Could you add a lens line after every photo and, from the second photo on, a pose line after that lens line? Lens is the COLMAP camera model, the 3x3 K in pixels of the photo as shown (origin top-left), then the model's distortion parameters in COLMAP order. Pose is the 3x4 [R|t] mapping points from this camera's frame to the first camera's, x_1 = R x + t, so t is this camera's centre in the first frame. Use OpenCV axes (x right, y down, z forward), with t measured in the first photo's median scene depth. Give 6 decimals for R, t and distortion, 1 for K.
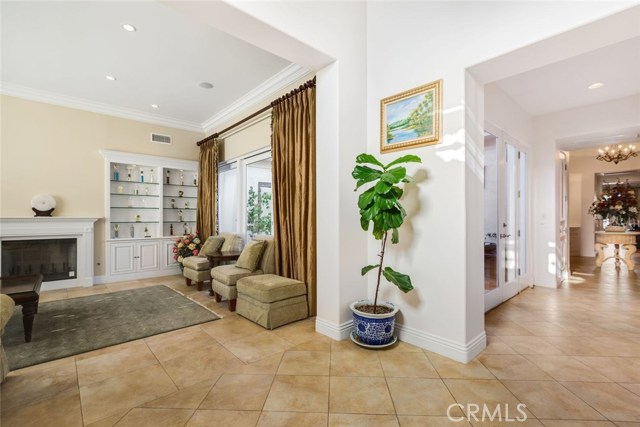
lens RADIAL K [[300.0, 0, 320.0], [0, 300.0, 213.5], [0, 0, 1]] dist [-0.004691, -0.000701]
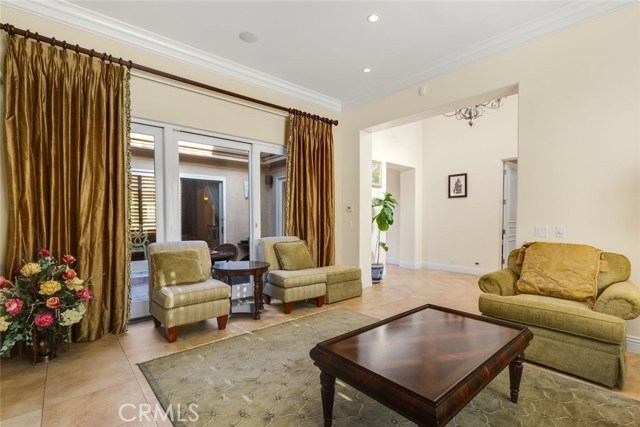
lens RADIAL K [[300.0, 0, 320.0], [0, 300.0, 213.5], [0, 0, 1]] dist [-0.004691, -0.000701]
pose [[-0.002598, 0.012584, 0.999917, -1.241788], [-0.023559, 0.999643, -0.012642, 0.007510], [-0.999719, -0.023590, -0.002300, 0.919957]]
